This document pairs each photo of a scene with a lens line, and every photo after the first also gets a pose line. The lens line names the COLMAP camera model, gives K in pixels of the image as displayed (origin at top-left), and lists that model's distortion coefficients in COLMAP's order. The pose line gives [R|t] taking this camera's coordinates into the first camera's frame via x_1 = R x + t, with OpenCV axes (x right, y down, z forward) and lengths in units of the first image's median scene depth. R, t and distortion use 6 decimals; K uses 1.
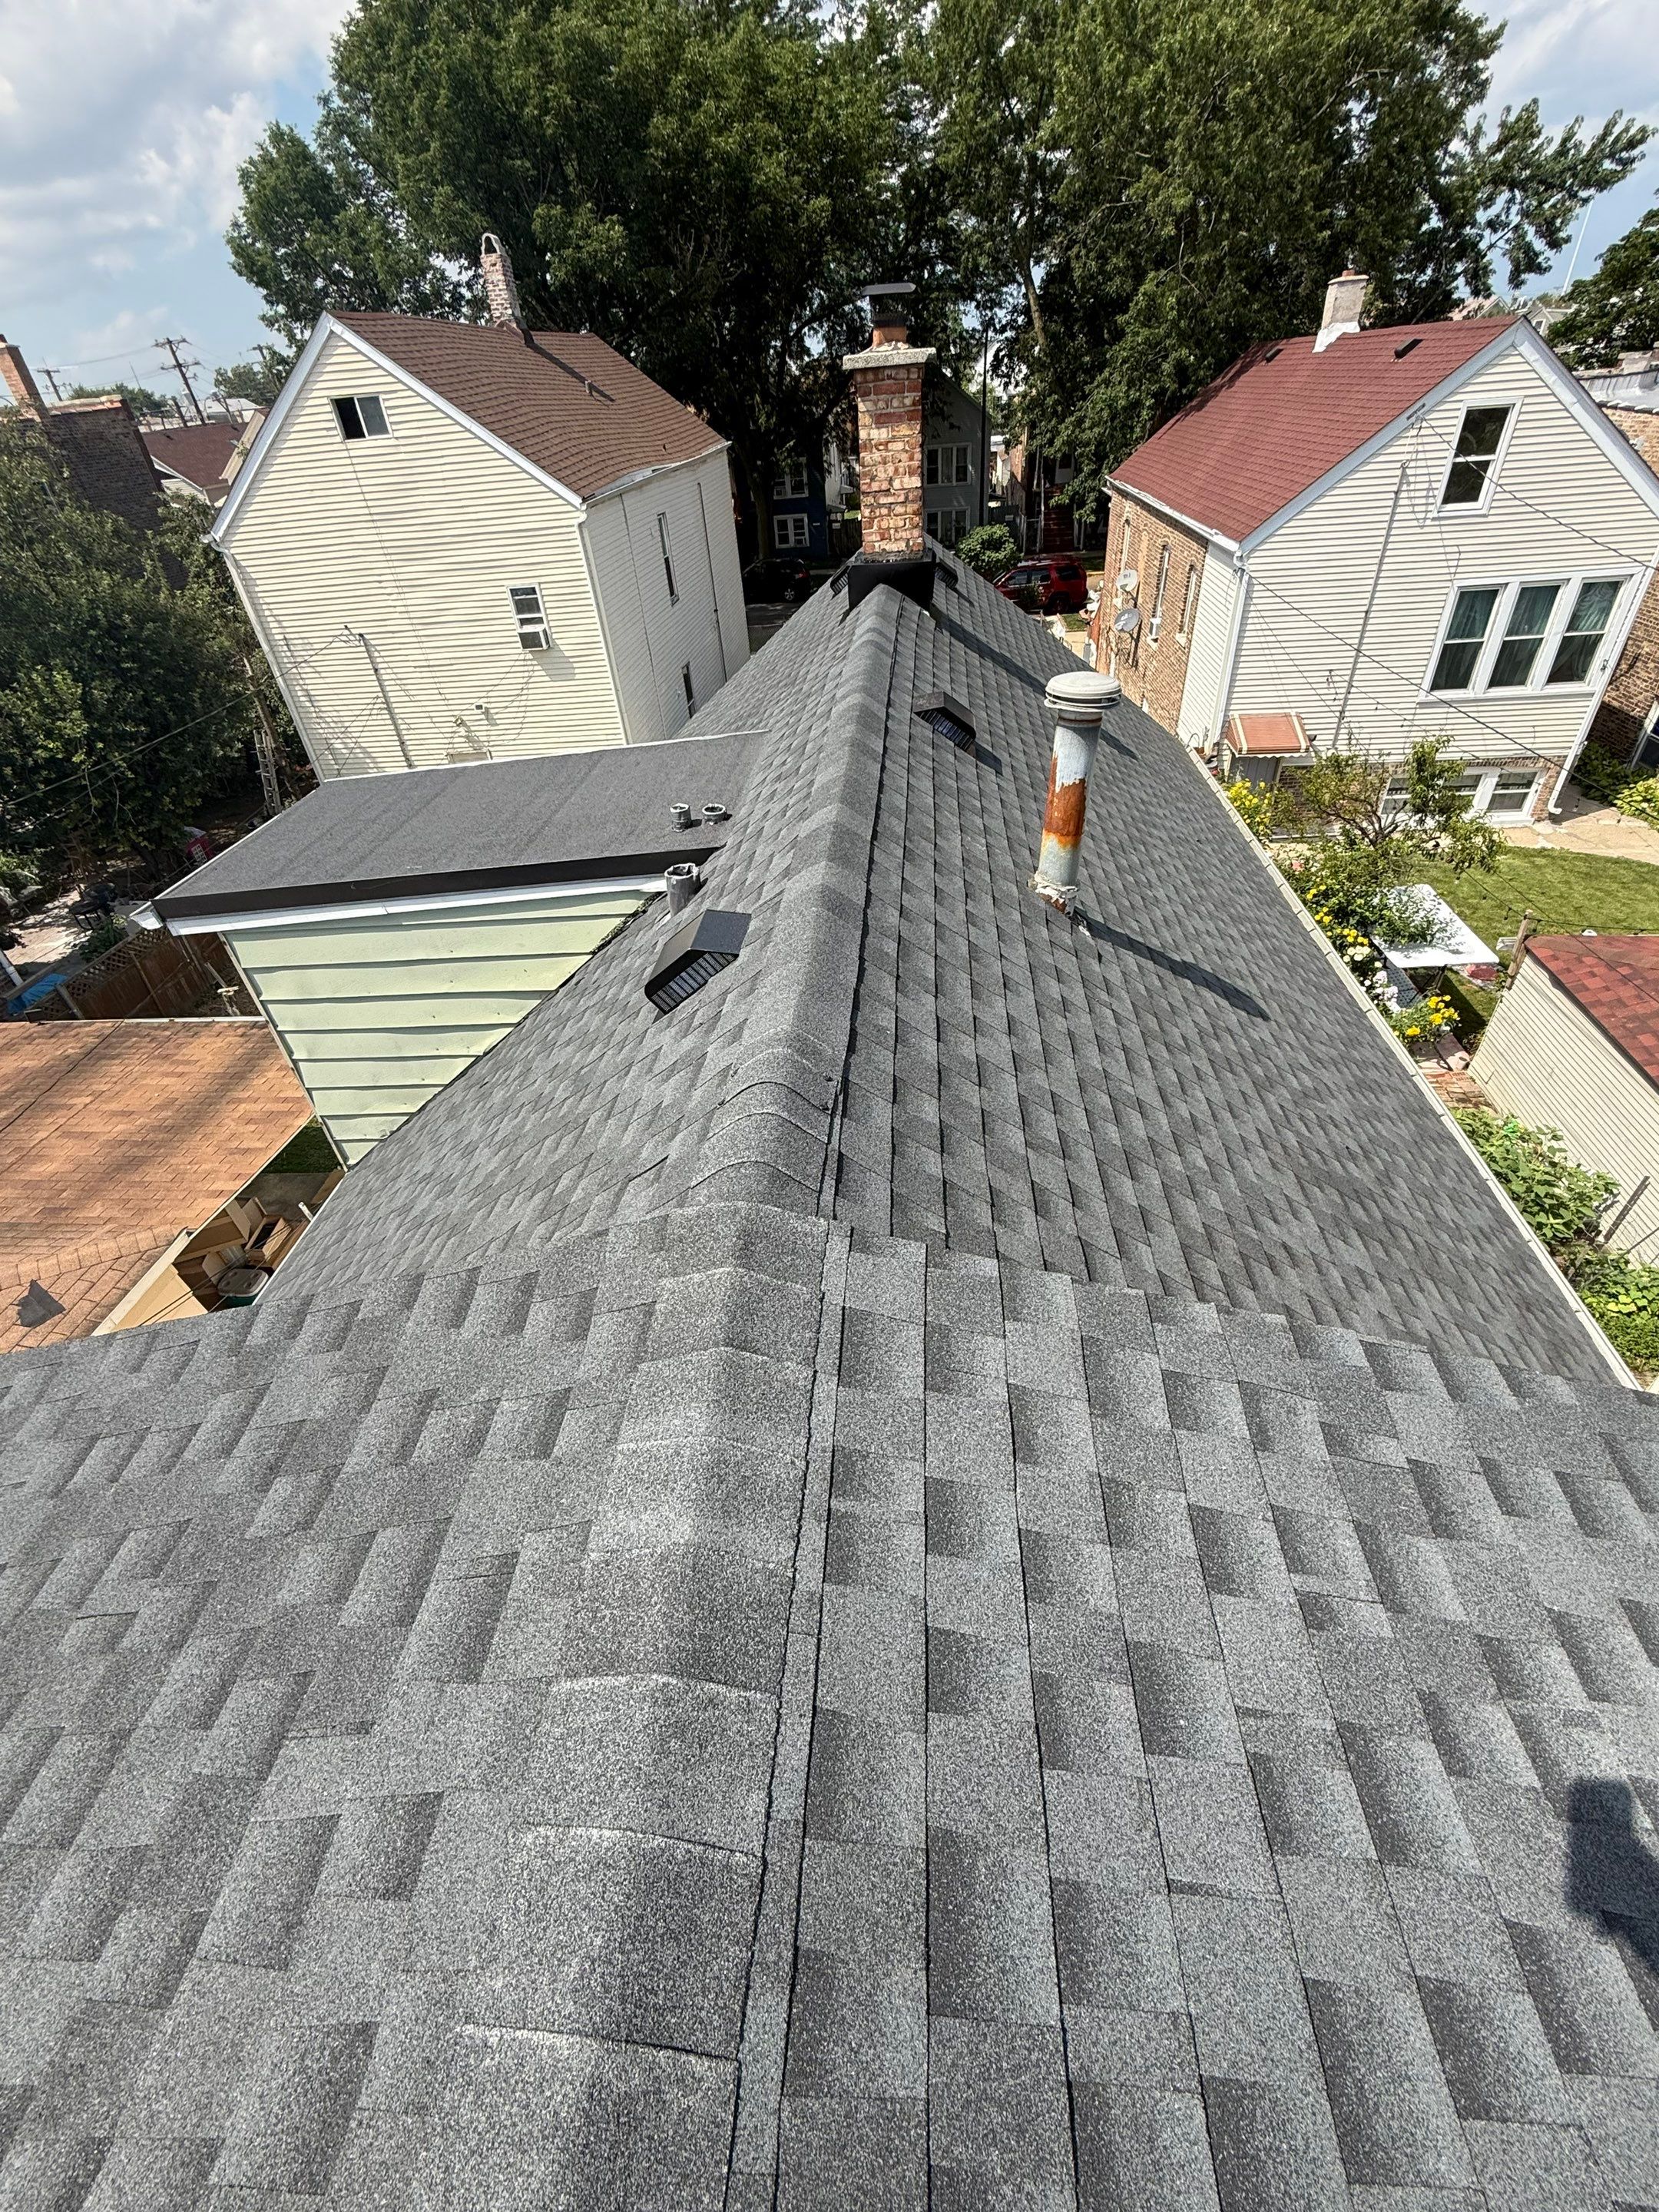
lens RADIAL K [[917.4, 0, 827.6], [0, 917.4, 1106.4], [0, 0, 1]] dist [0.000017, -0.000070]
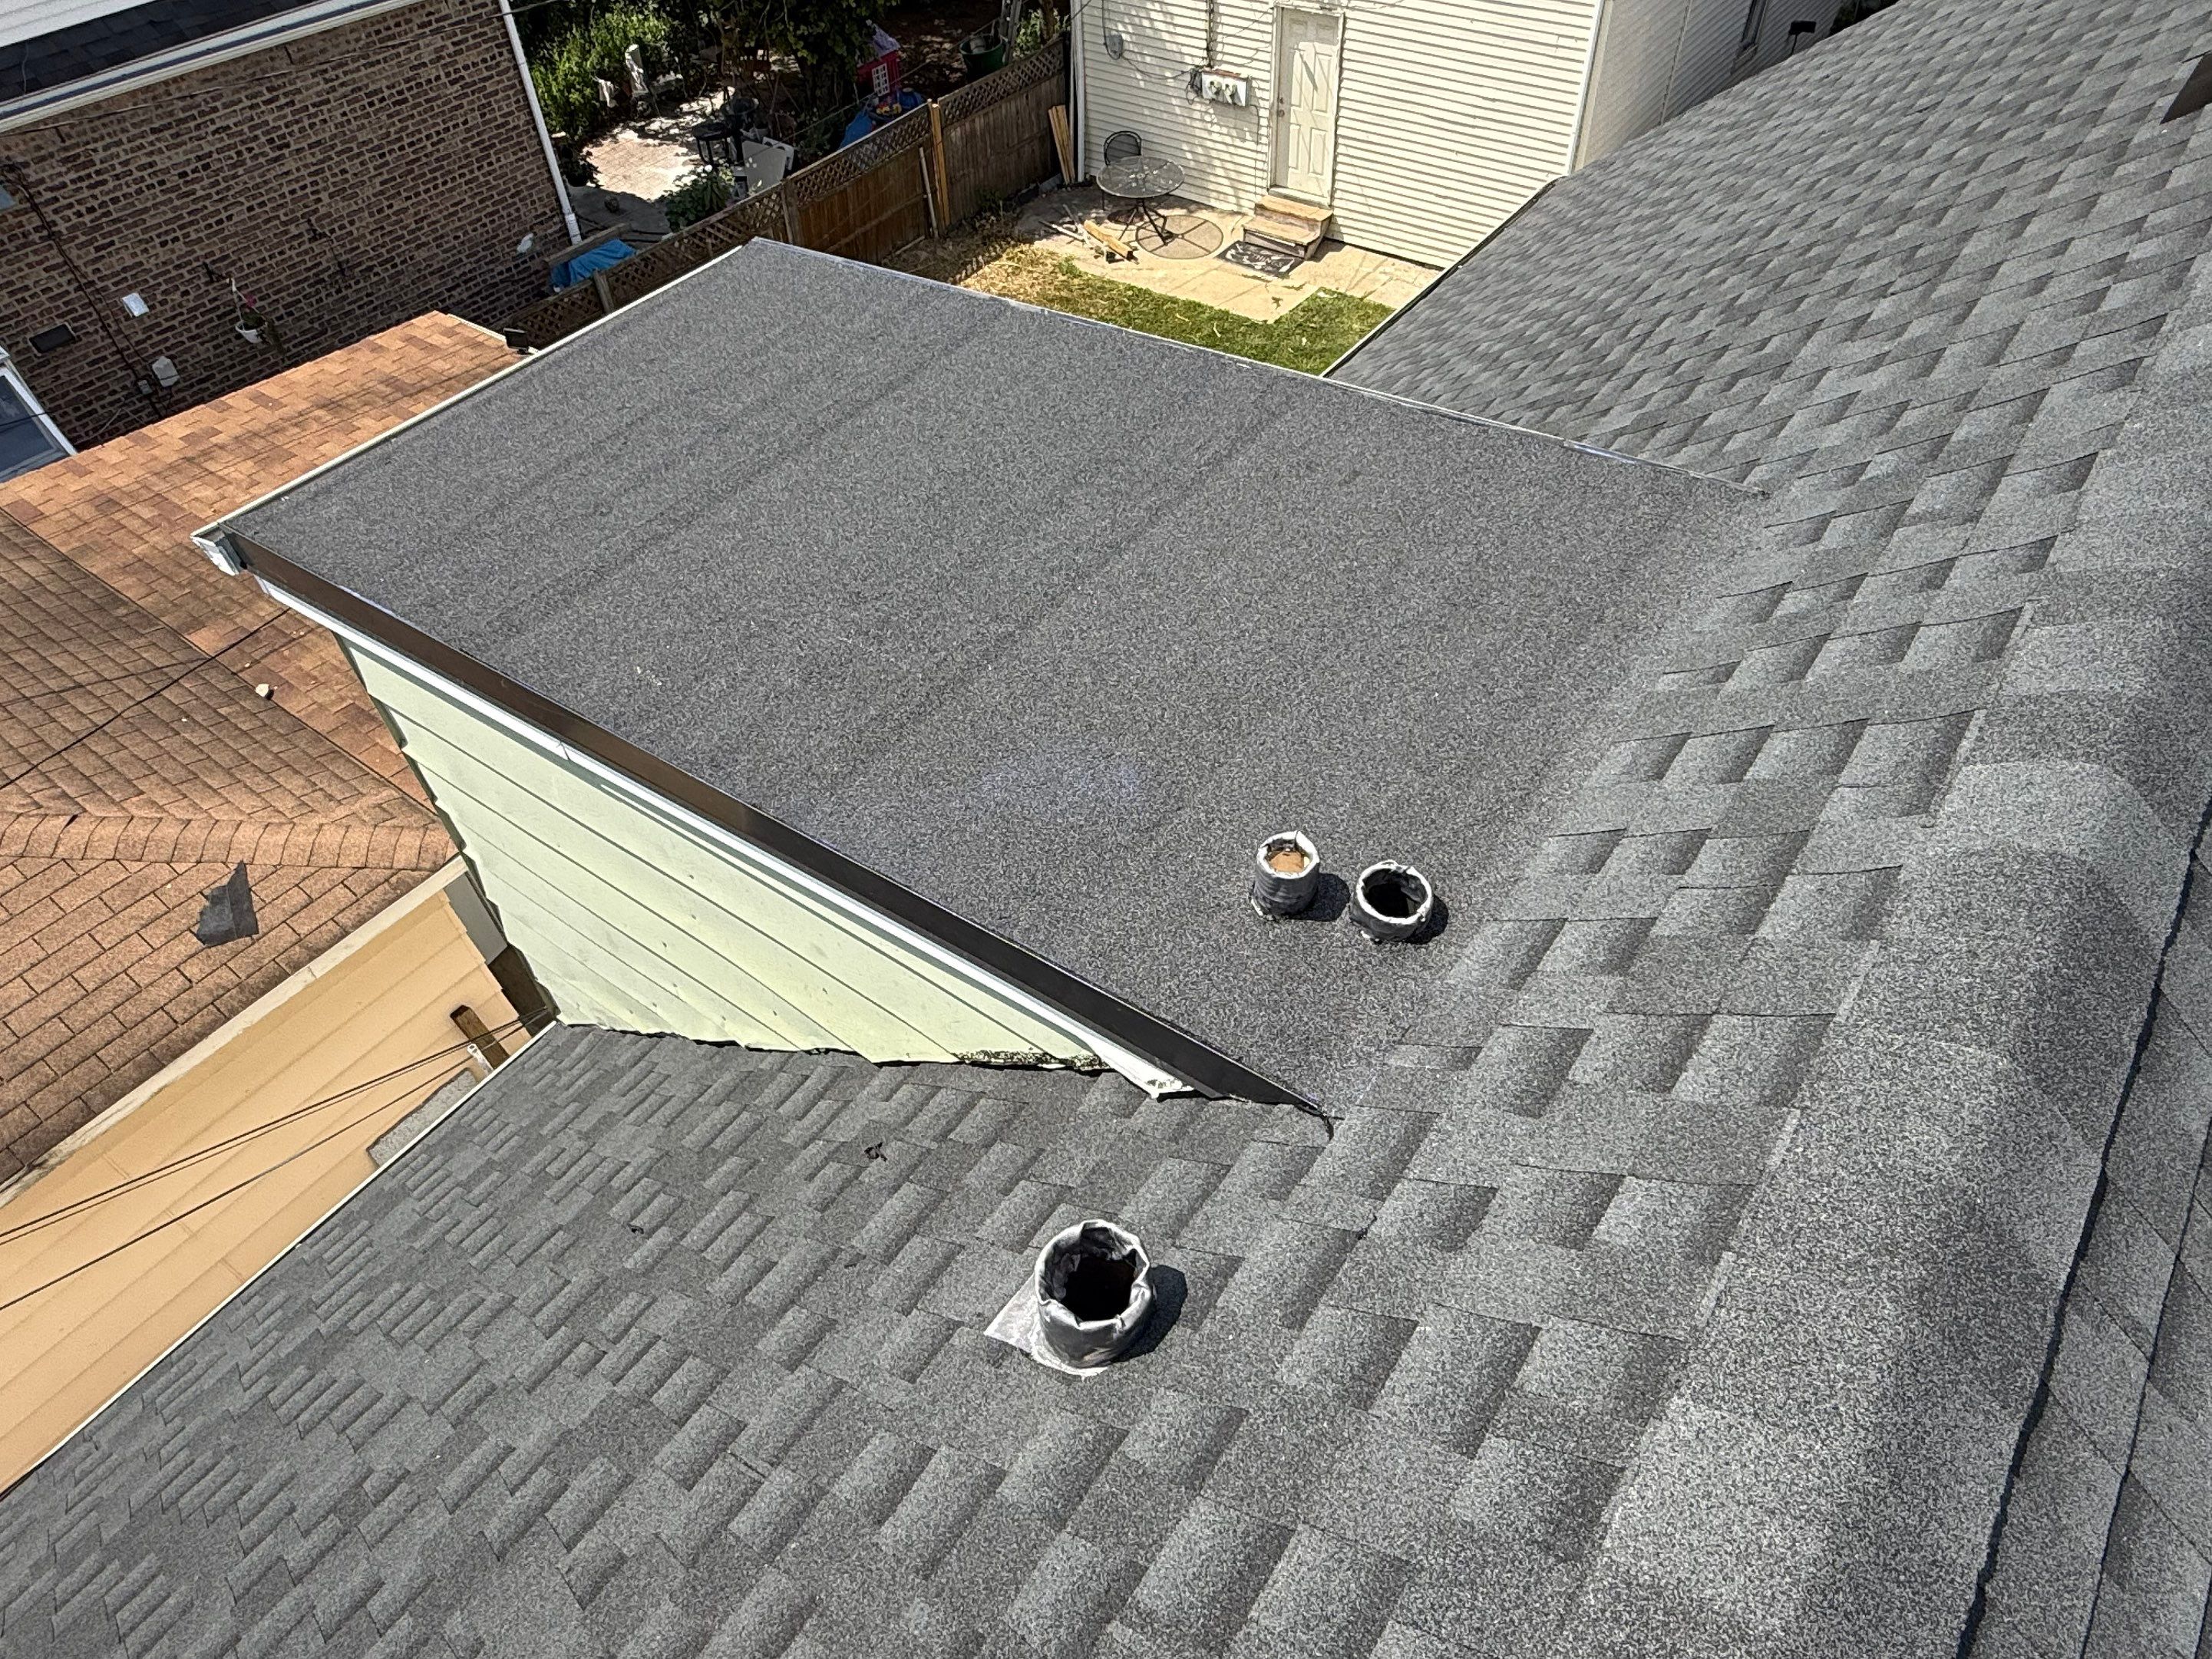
lens RADIAL K [[1392.1, 0, 1099.3], [0, 1392.1, 824.7], [0, 0, 1]] dist [-0.001401, 0.002662]
pose [[0.847607, 0.412392, -0.333909, -0.018967], [-0.342138, 0.905745, 0.250137, -0.131212], [0.405591, -0.097775, 0.908810, 0.165363]]
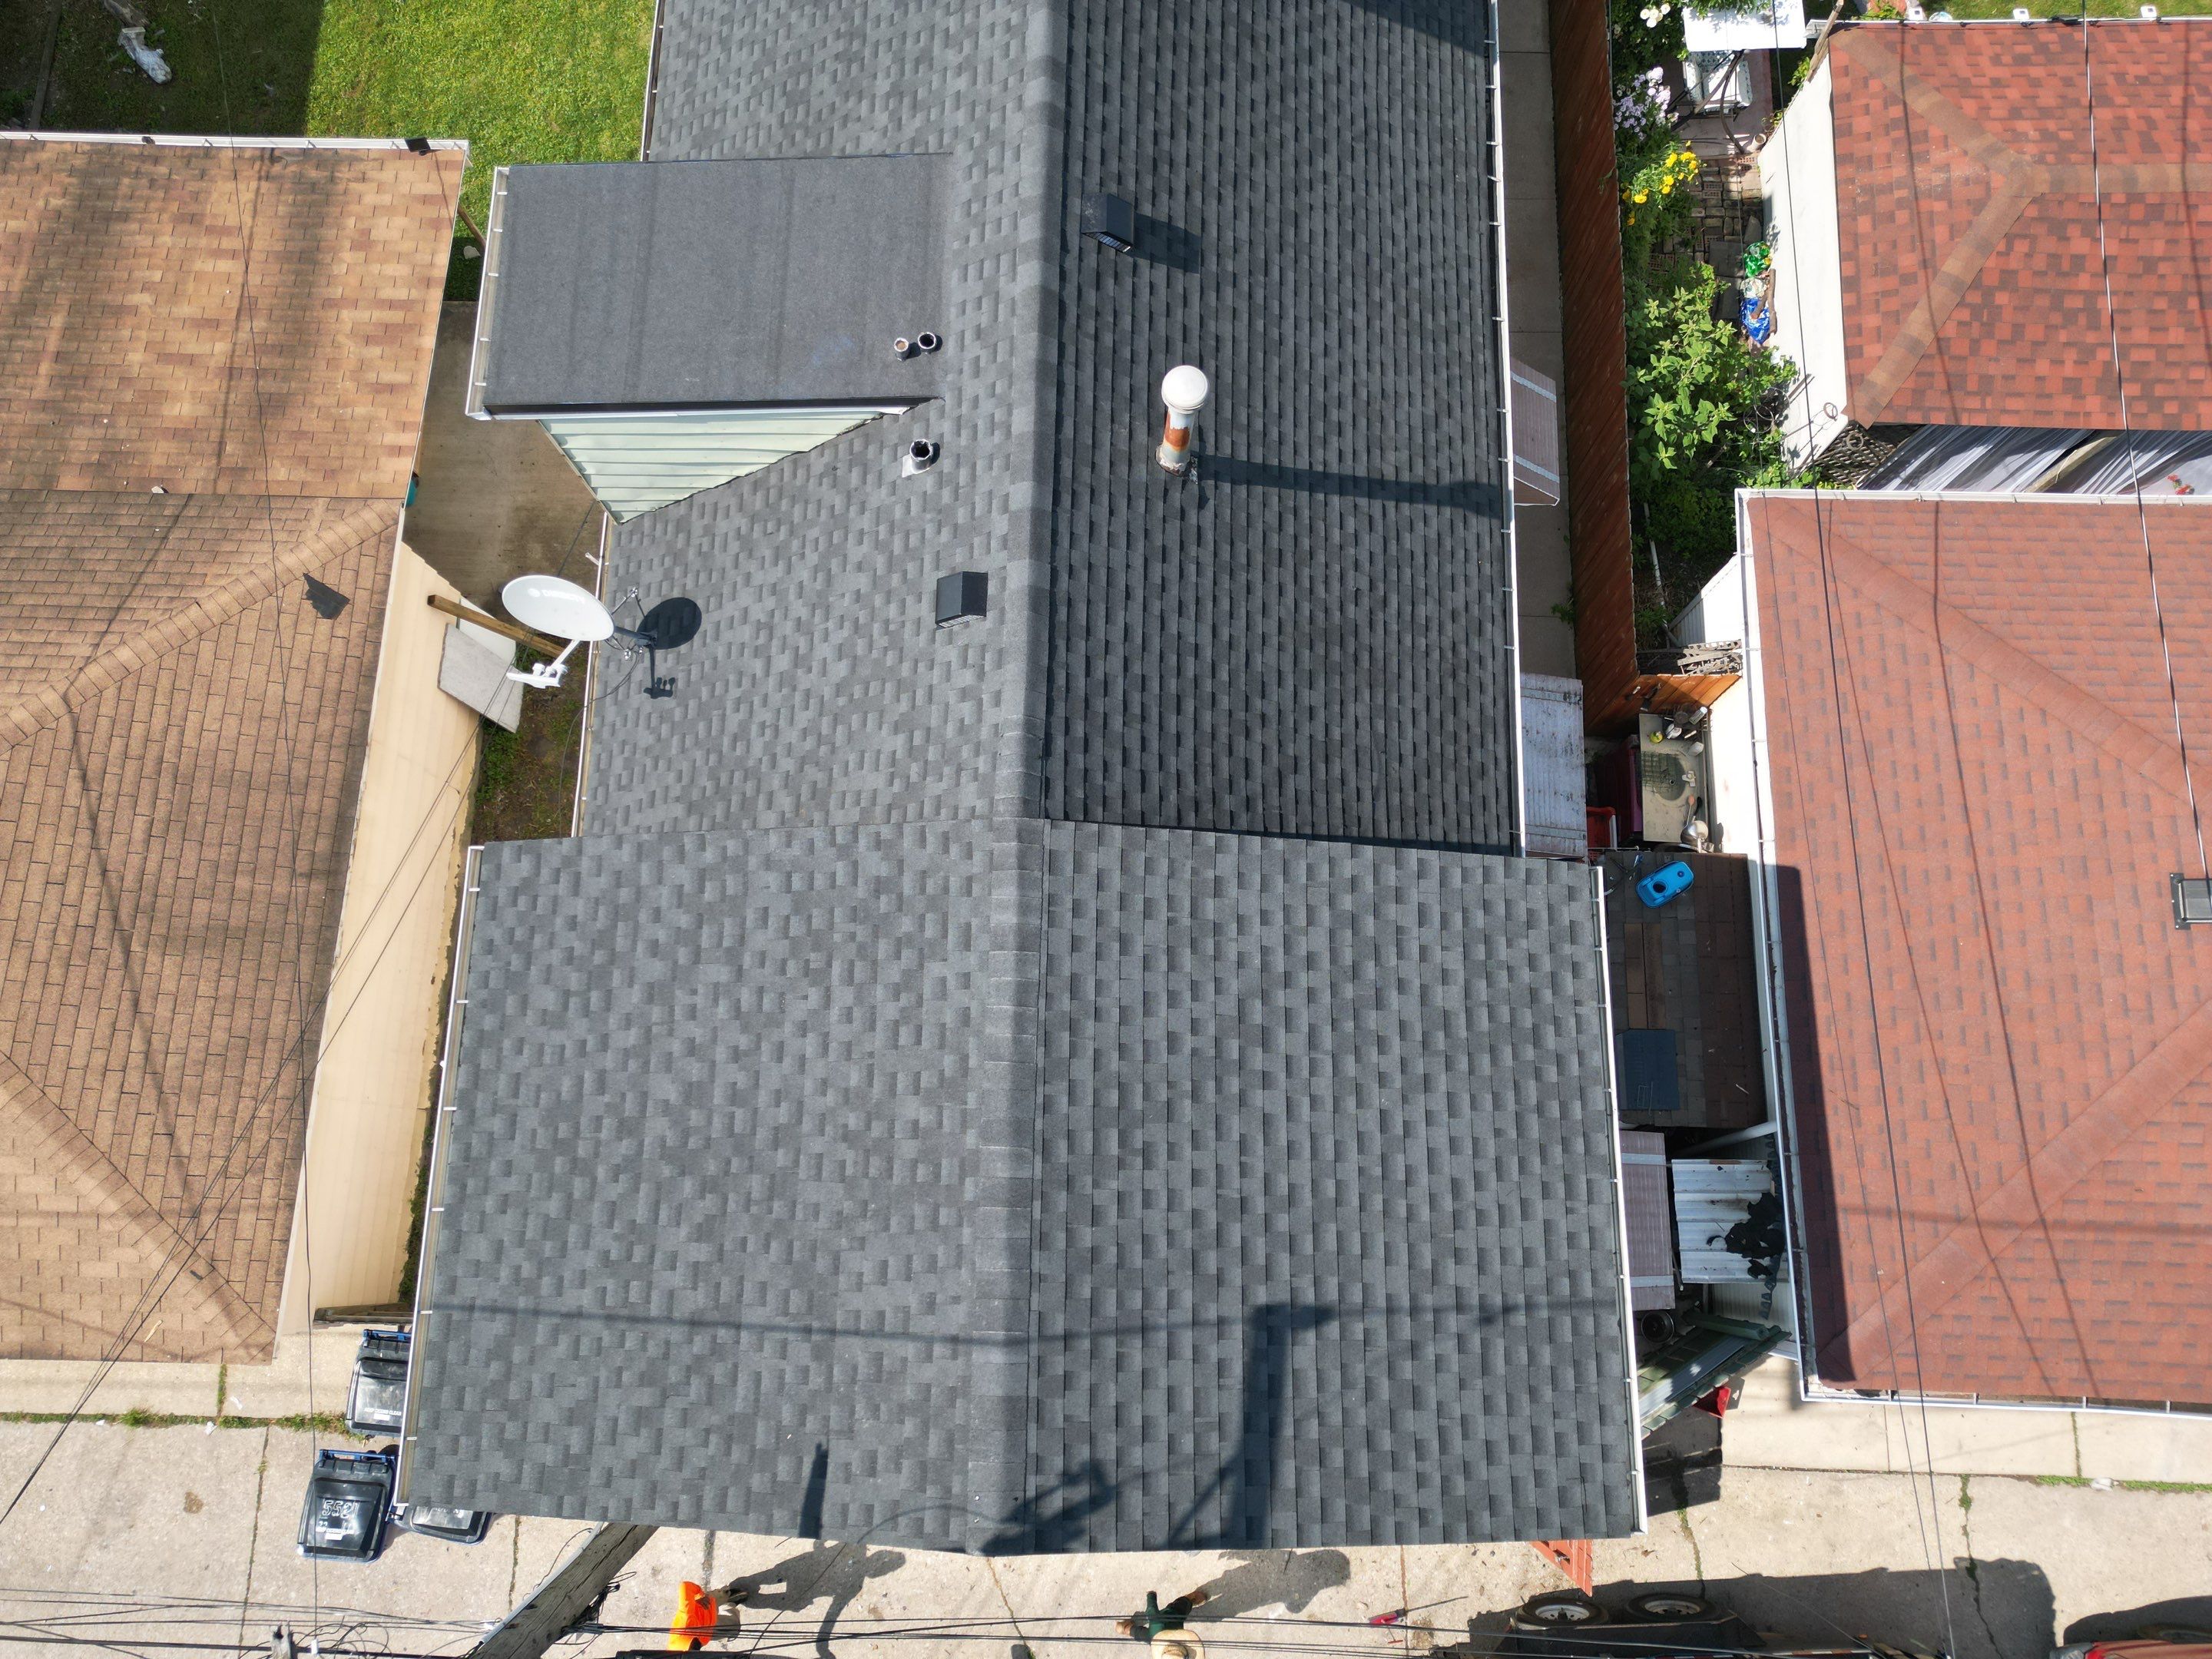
lens RADIAL K [[1550.2, 0, 1108.6], [0, 1550.2, 826.6], [0, 0, 1]] dist [0.048352, -0.025253]
pose [[0.996313, -0.045477, 0.072749, -0.018558], [-0.009521, 0.784098, 0.620564, -0.353876], [-0.085264, -0.618968, 0.780774, -0.356513]]
